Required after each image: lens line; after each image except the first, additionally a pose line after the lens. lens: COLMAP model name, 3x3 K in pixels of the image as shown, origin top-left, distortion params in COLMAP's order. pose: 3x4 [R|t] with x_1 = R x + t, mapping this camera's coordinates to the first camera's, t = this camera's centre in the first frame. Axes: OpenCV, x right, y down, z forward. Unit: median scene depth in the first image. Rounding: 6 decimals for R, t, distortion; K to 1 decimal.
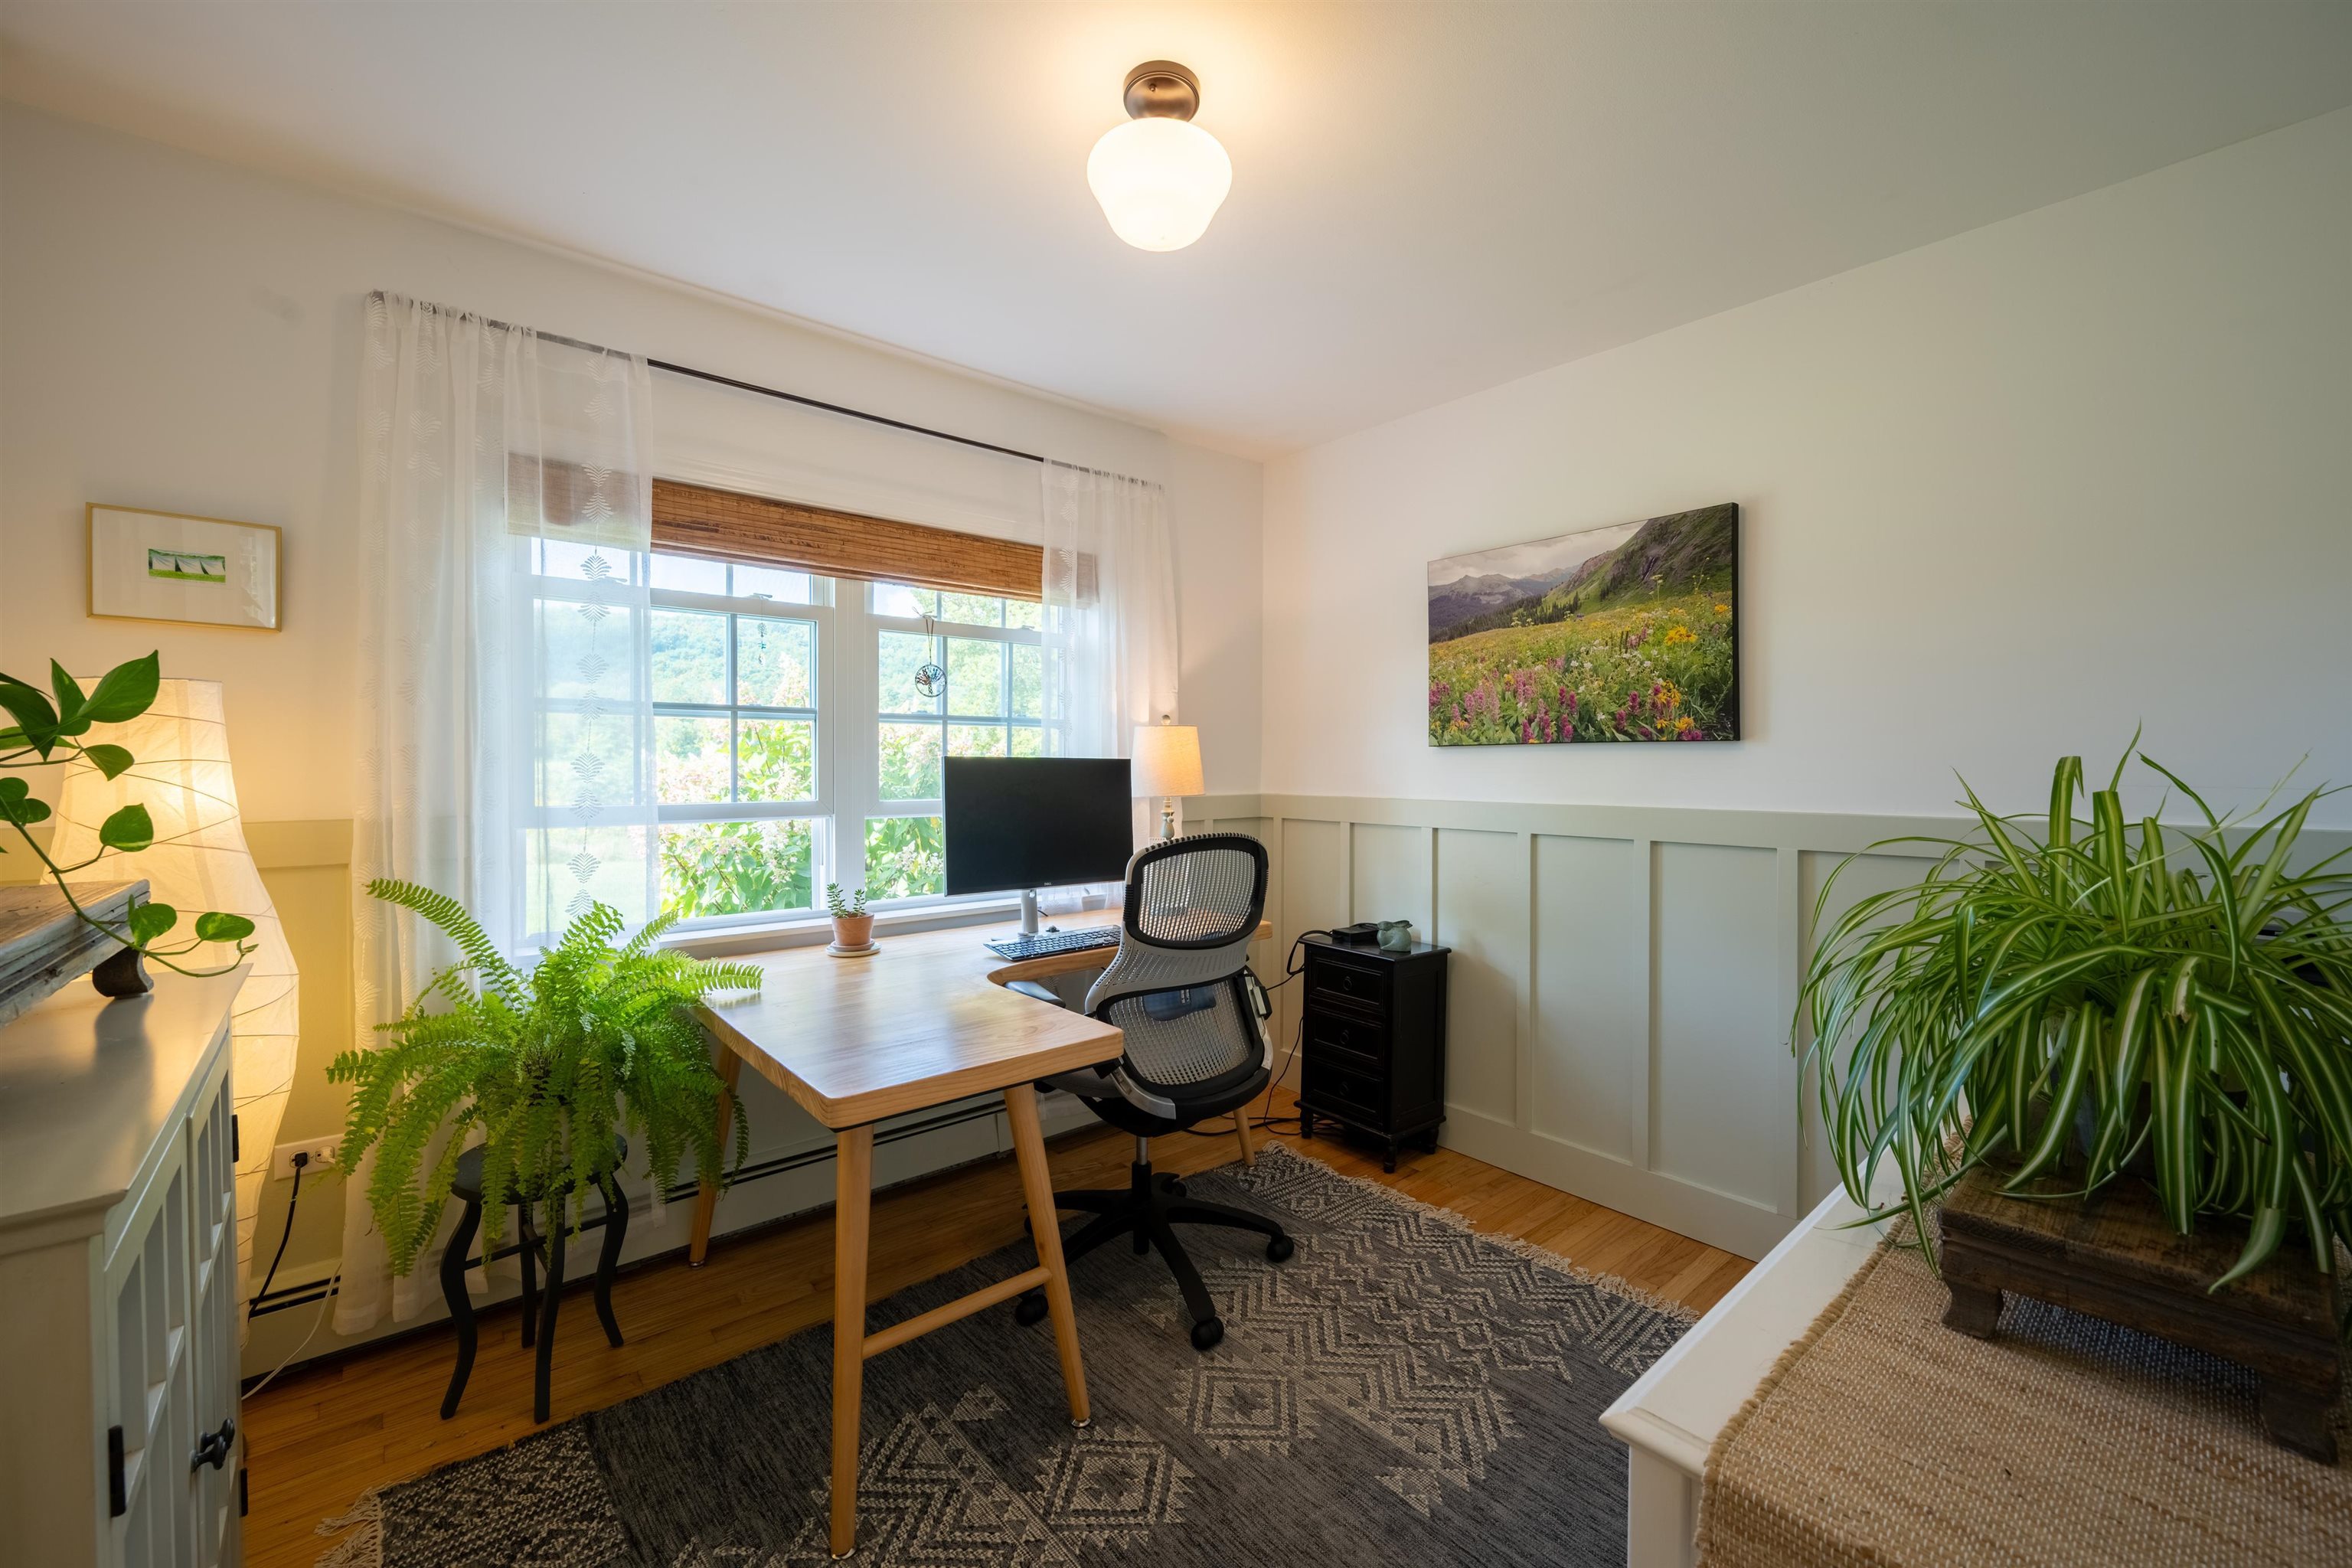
lens RADIAL K [[935.0, 0, 1176.0], [0, 935.0, 784.0], [0, 0, 1]] dist [-0.002477, -0.000246]
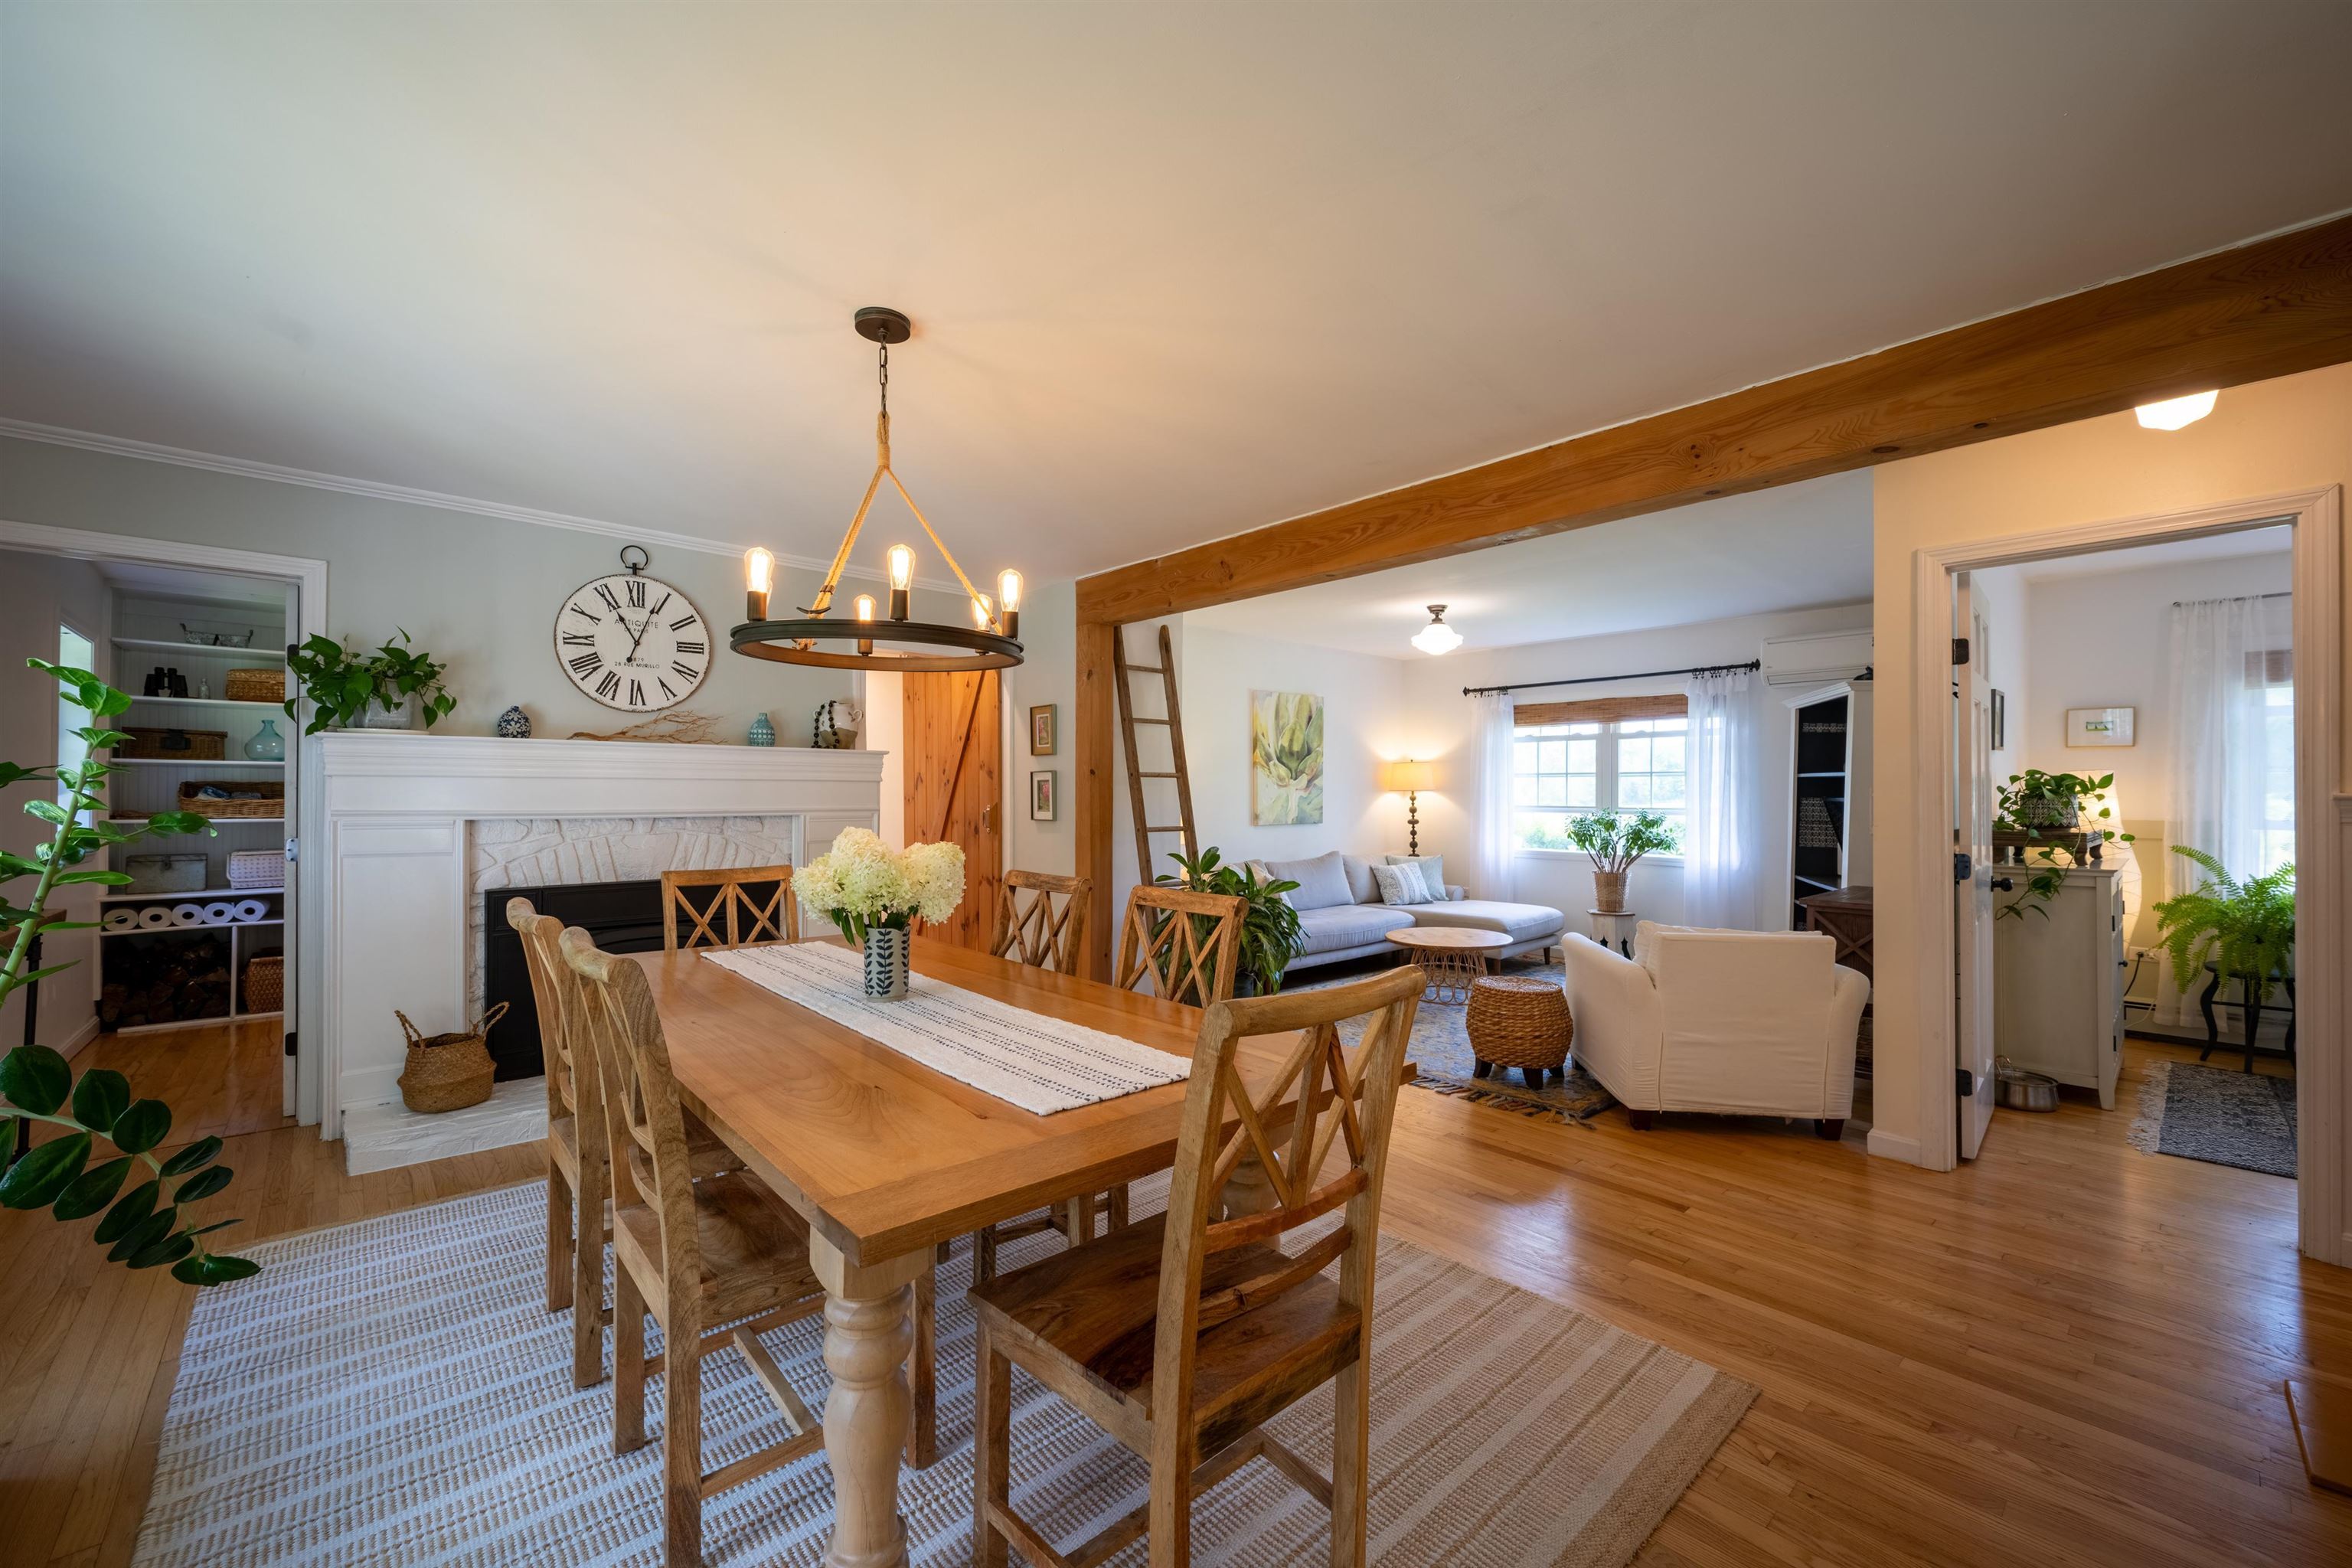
lens RADIAL K [[923.3, 0, 1176.0], [0, 923.3, 784.0], [0, 0, 1]] dist [0.001666, 0.000226]
pose [[0.022572, -0.010997, -0.999685, 1.495609], [-0.022026, 0.999691, -0.011494, 0.027524], [0.999503, 0.022278, 0.022323, -1.657974]]
